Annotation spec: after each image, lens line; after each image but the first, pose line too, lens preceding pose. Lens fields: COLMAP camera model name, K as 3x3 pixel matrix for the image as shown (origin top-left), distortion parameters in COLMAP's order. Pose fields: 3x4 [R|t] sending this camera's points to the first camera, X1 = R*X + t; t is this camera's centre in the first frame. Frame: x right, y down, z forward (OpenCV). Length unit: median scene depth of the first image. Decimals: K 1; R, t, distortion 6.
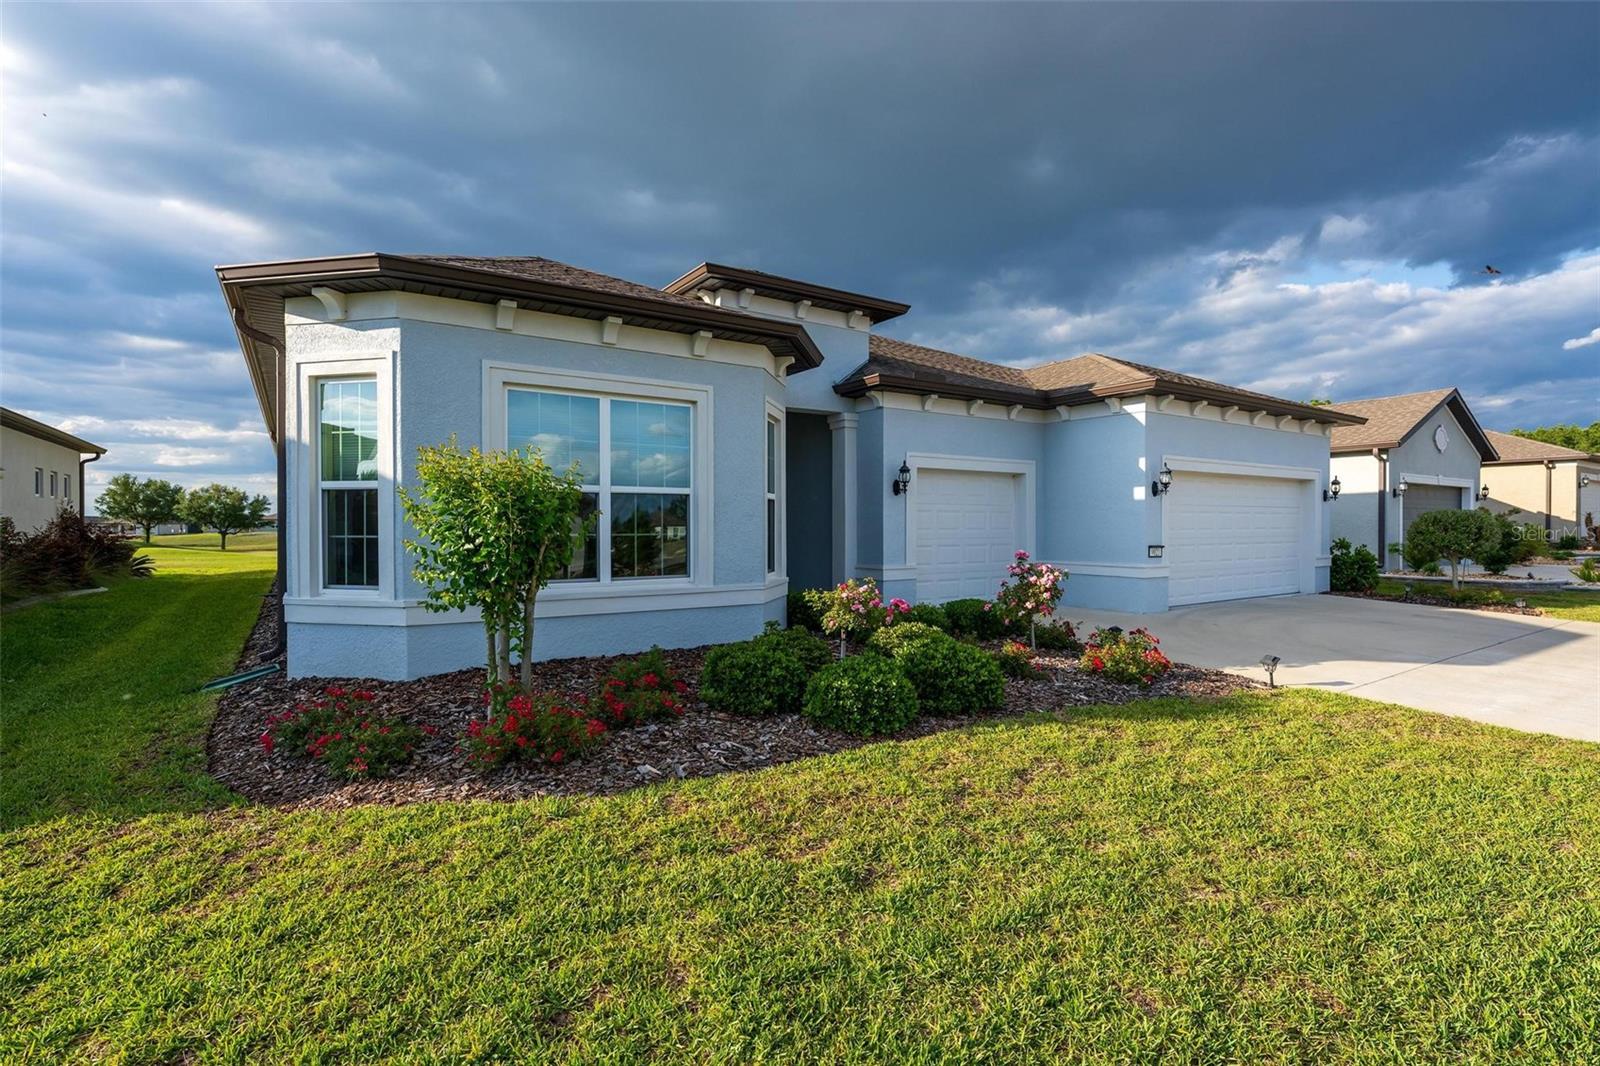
lens RADIAL K [[762.1, 0, 804.6], [0, 762.1, 534.2], [0, 0, 1]] dist [0.005539, 0.001415]
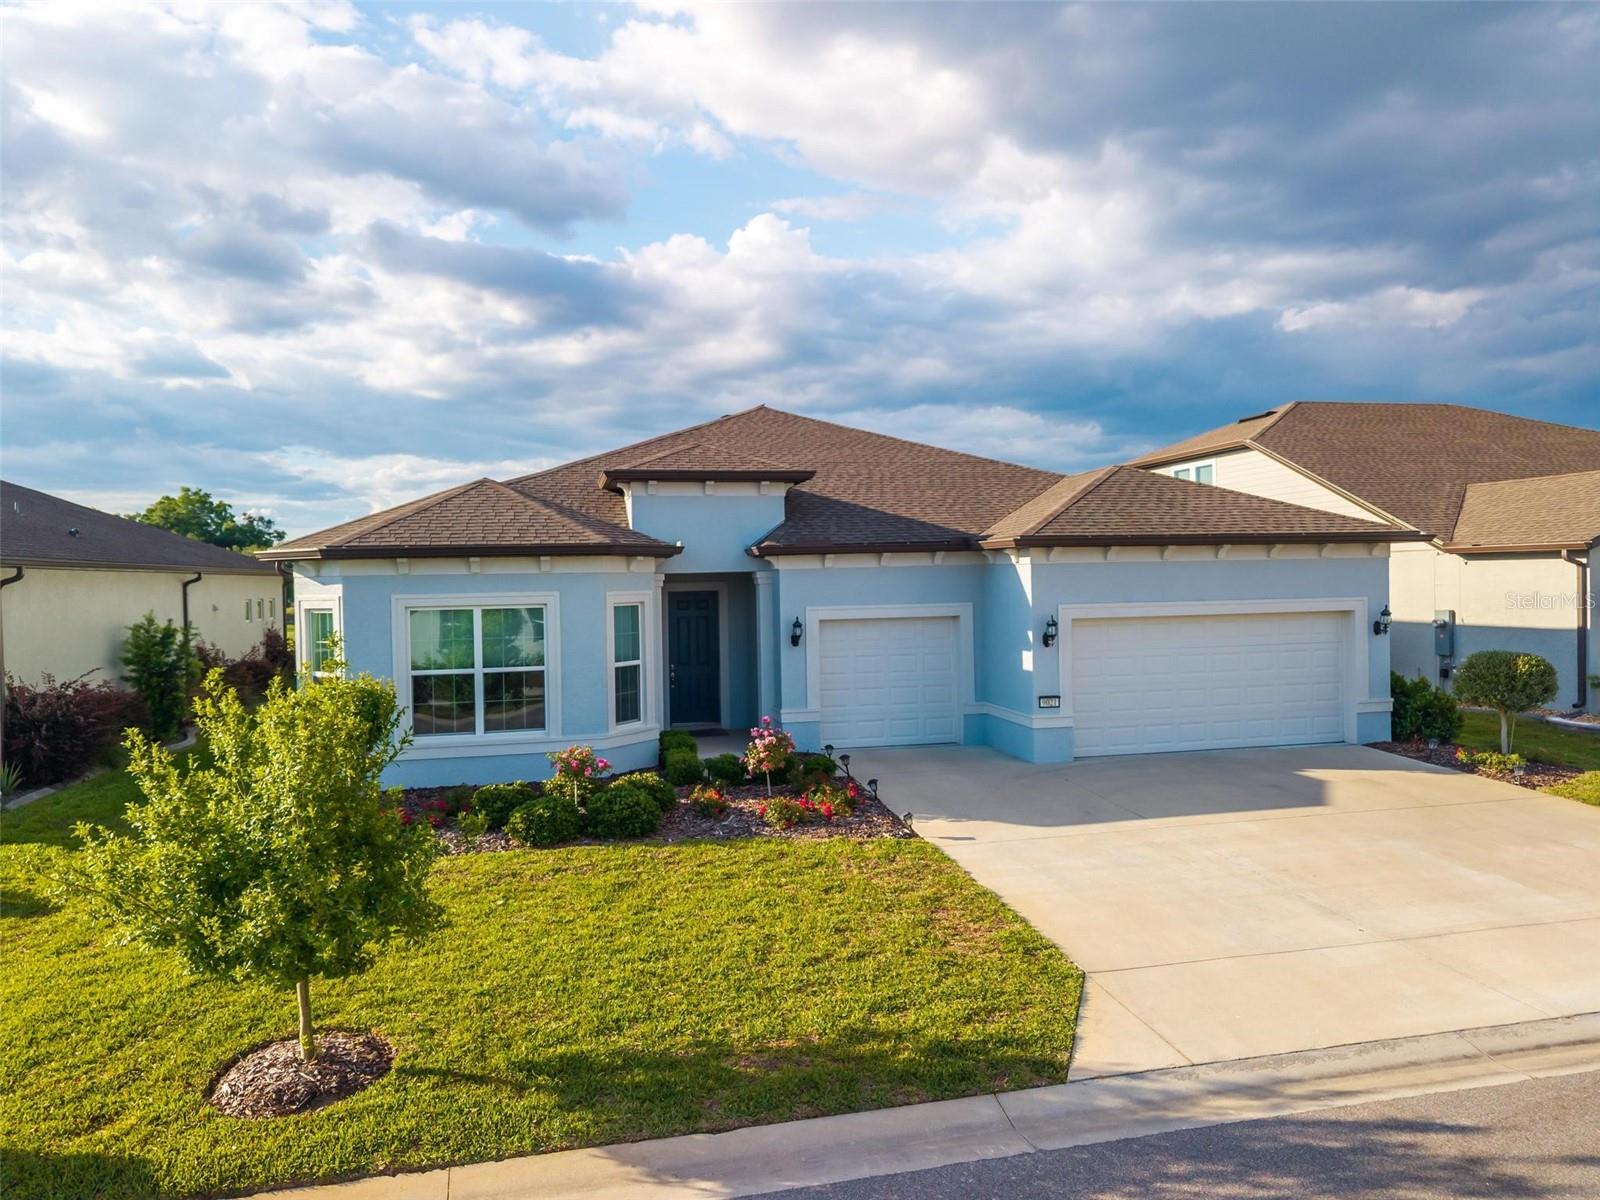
lens RADIAL K [[1072.0, 0, 785.8], [0, 1072.0, 610.5], [0, 0, 1]] dist [0.021336, -0.019617]
pose [[0.928859, -0.003289, -0.370419, 0.700409], [0.012857, 0.999644, 0.023366, -0.143117], [0.370210, -0.026466, 0.928571, -0.463385]]
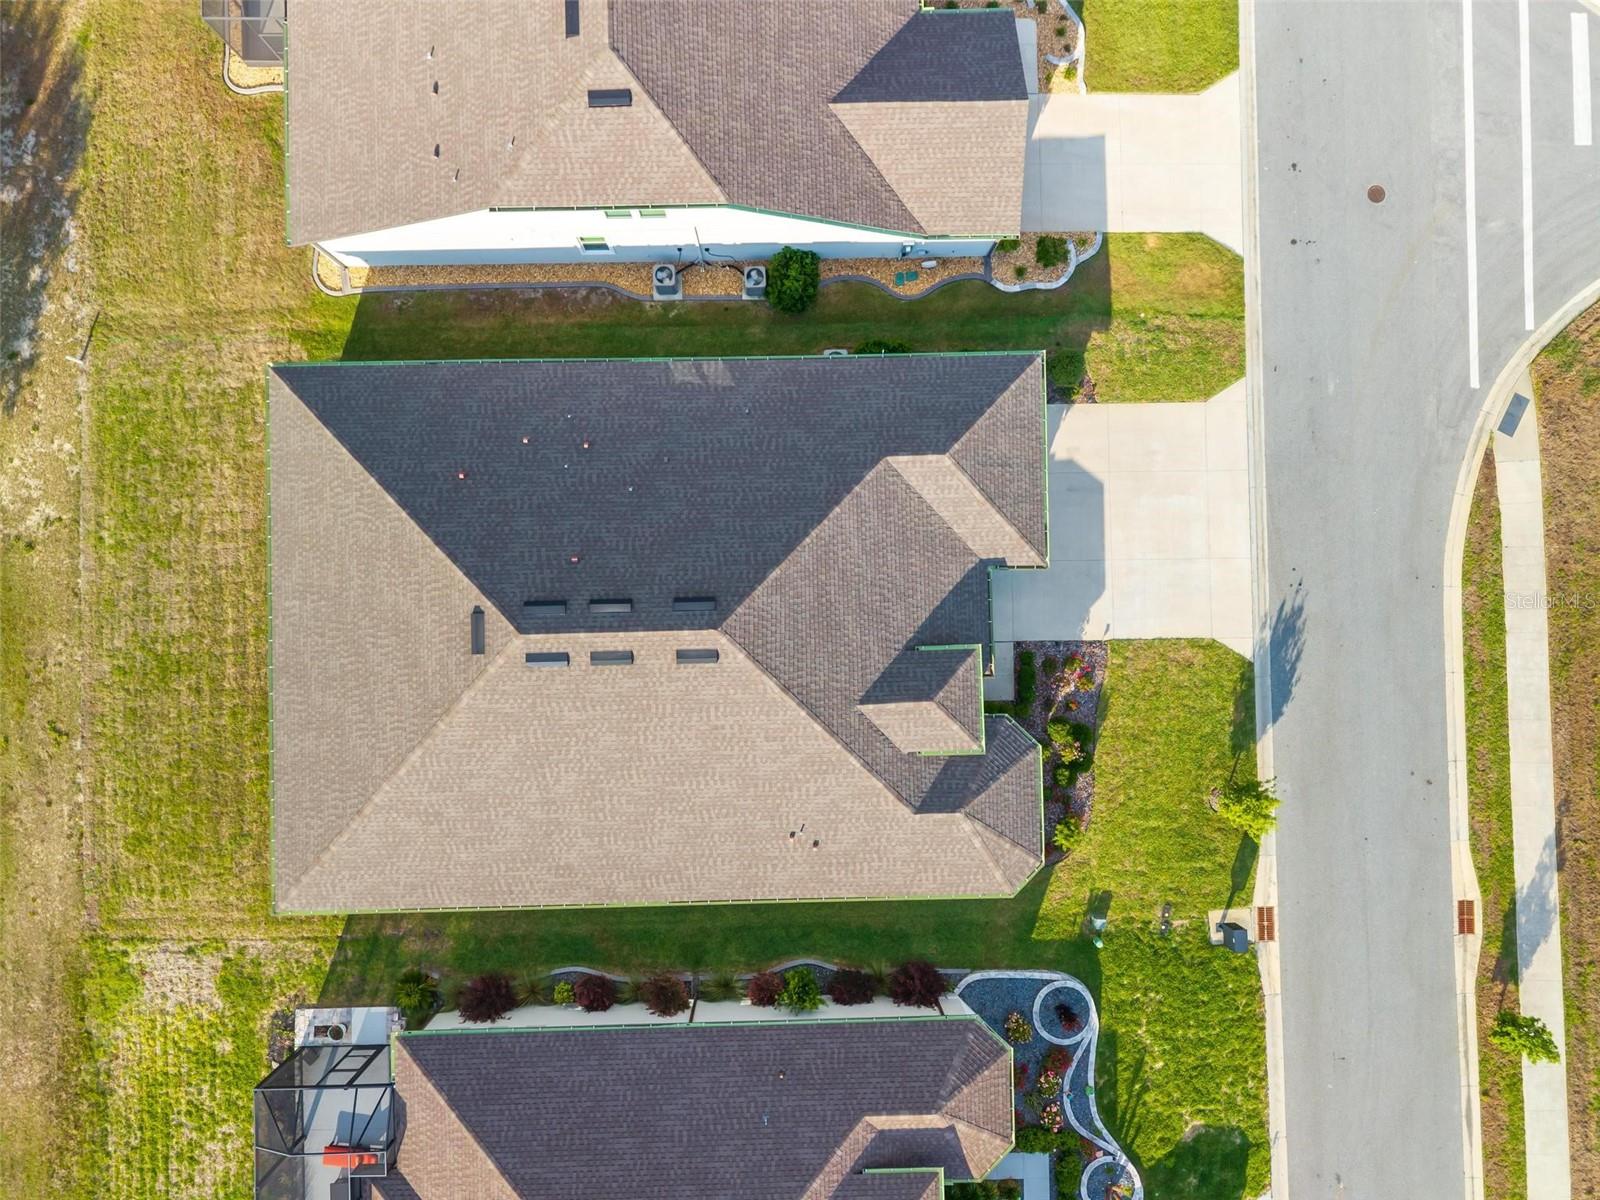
lens RADIAL K [[1072.0, 0, 796.9], [0, 1072.0, 605.7], [0, 0, 1]] dist [0.021336, -0.019617]
pose [[0.535309, -0.844245, 0.026347, -0.124041], [-0.022191, 0.017125, 0.999607, -3.373043], [-0.844364, -0.535684, -0.009567, 1.590259]]
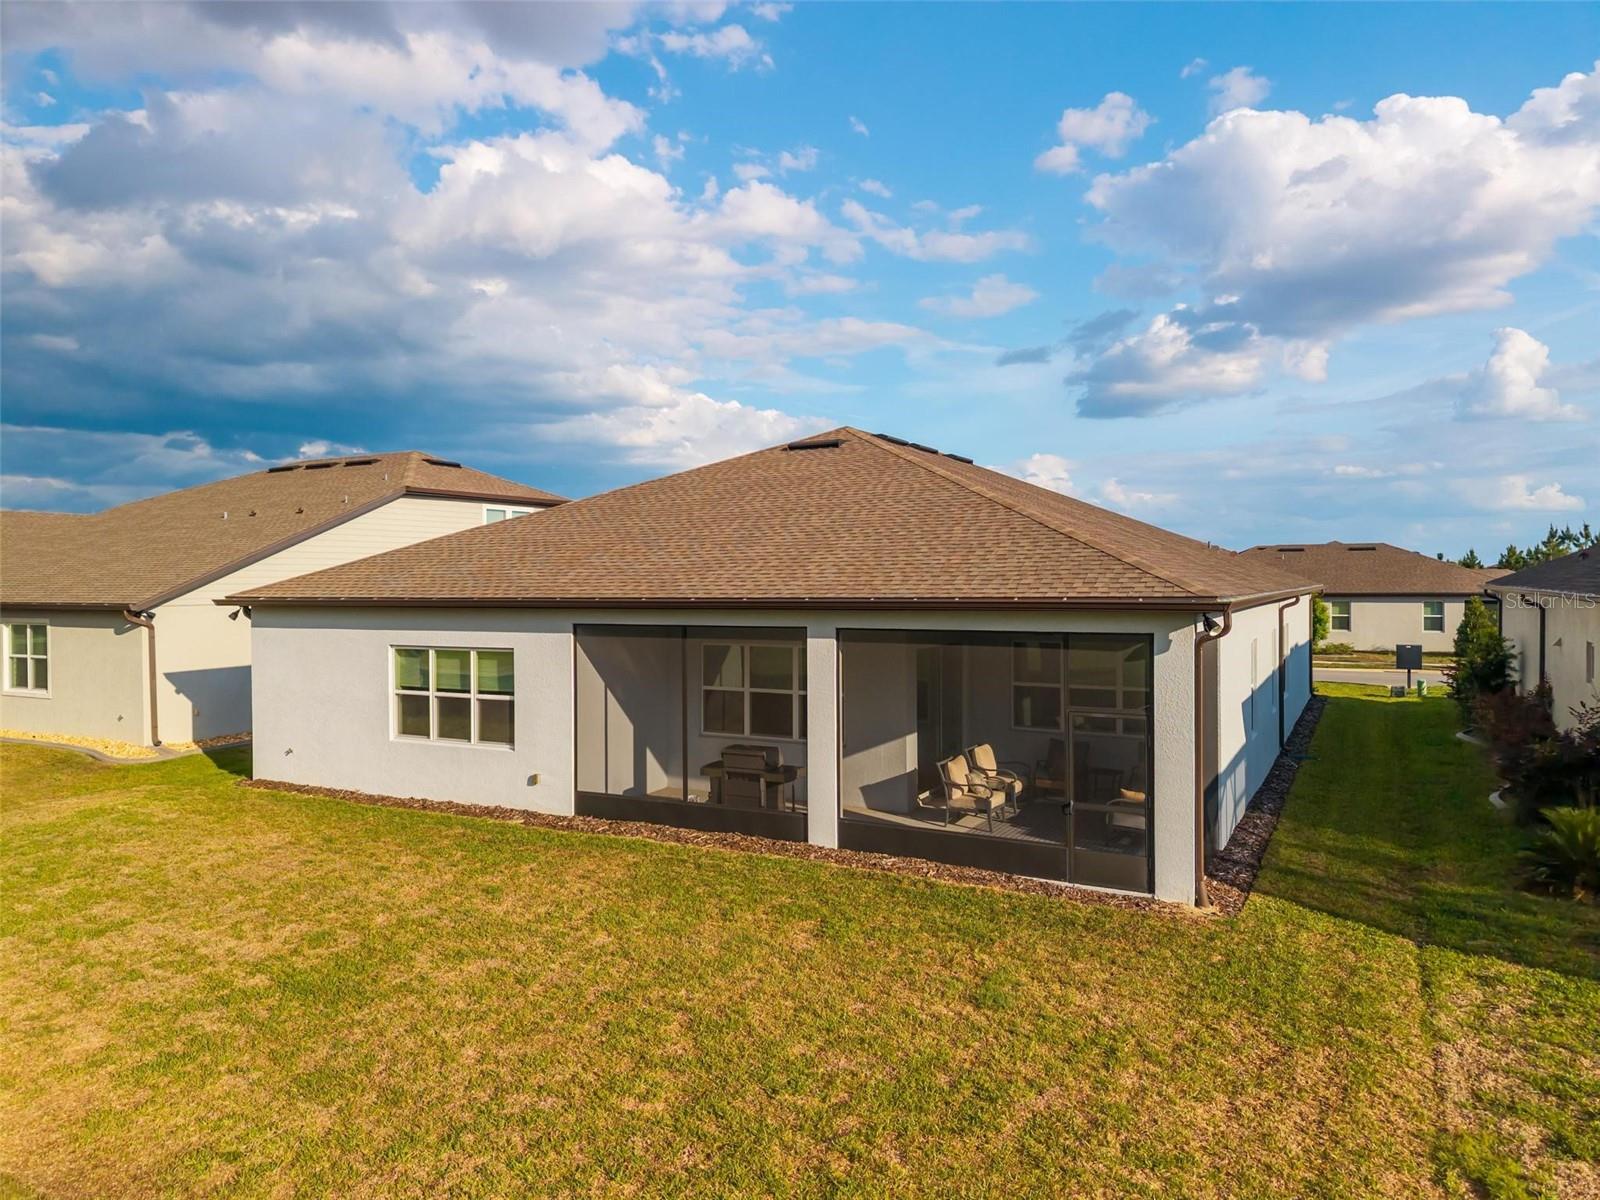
lens RADIAL K [[1072.0, 0, 798.6], [0, 1072.0, 610.8], [0, 0, 1]] dist [0.021336, -0.019617]
pose [[-0.470870, -0.011551, 0.882127, -2.346913], [0.010556, 0.999769, 0.018726, -0.207585], [-0.882139, 0.018130, -0.470640, 3.236001]]
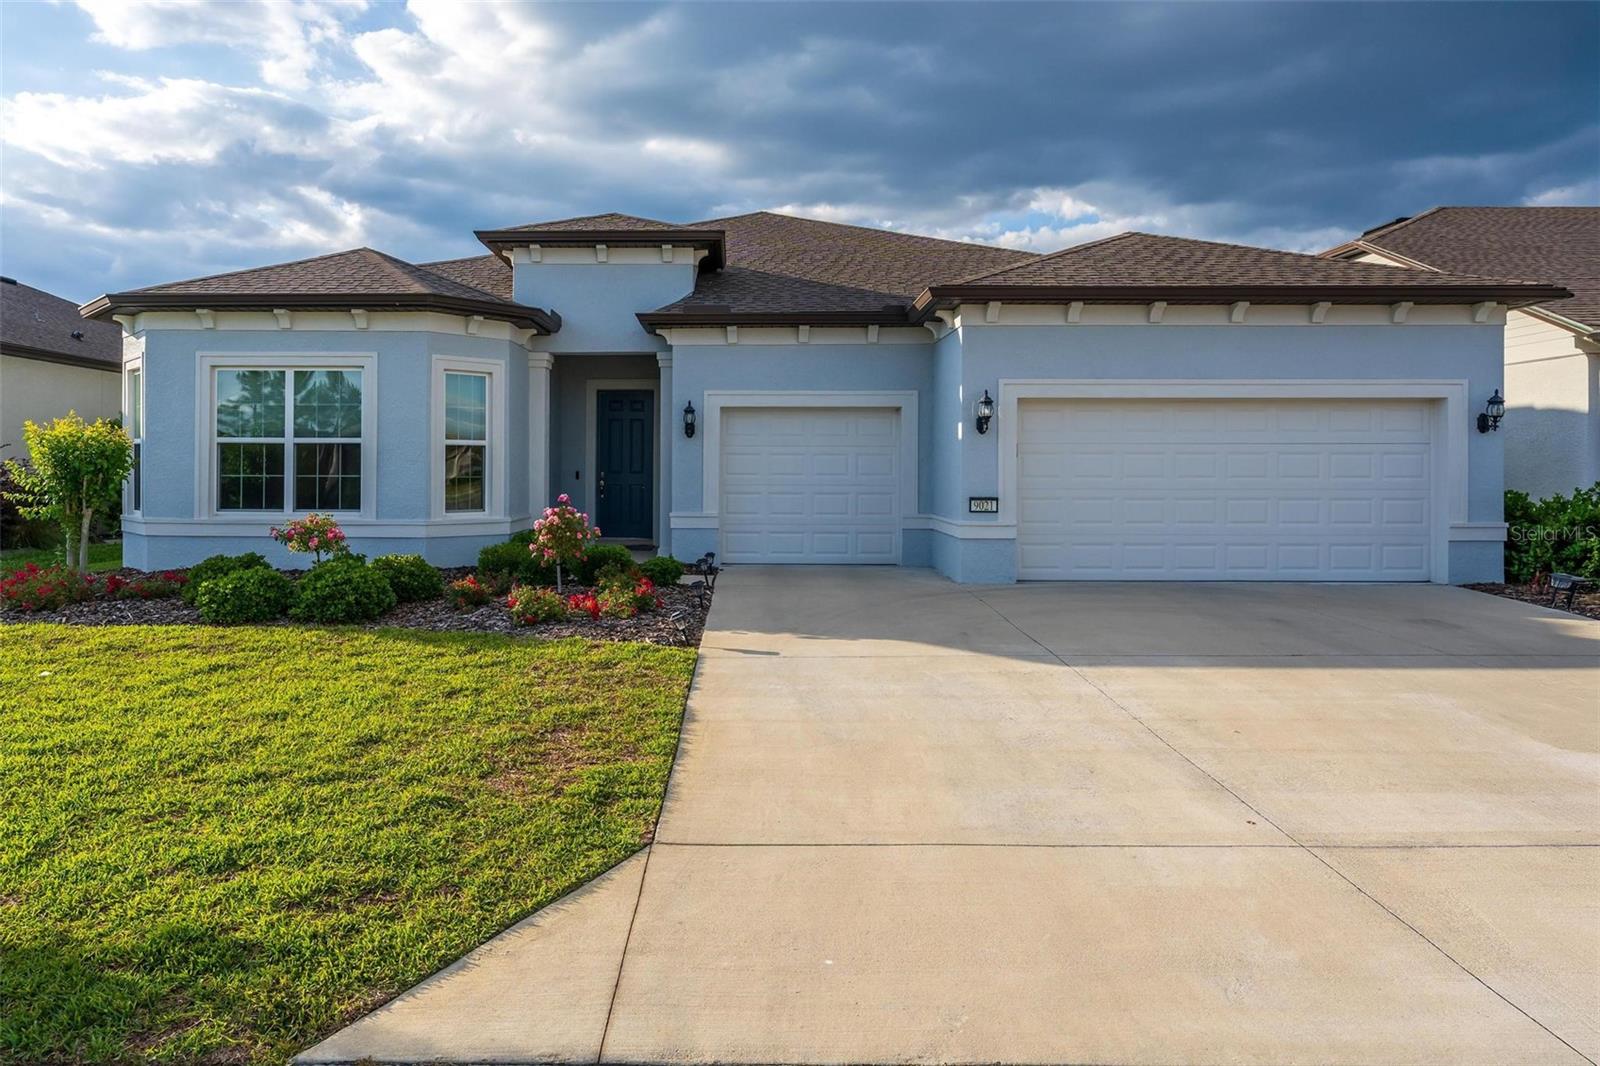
lens RADIAL K [[990.7, 0, 725.4], [0, 990.7, 474.1], [0, 0, 1]] dist [-0.000803, 0.003131]
pose [[0.820972, 0.007818, -0.570915, 0.864702], [-0.010326, 0.999946, -0.001156, -0.005452], [0.570875, 0.006844, 0.821008, 0.030801]]
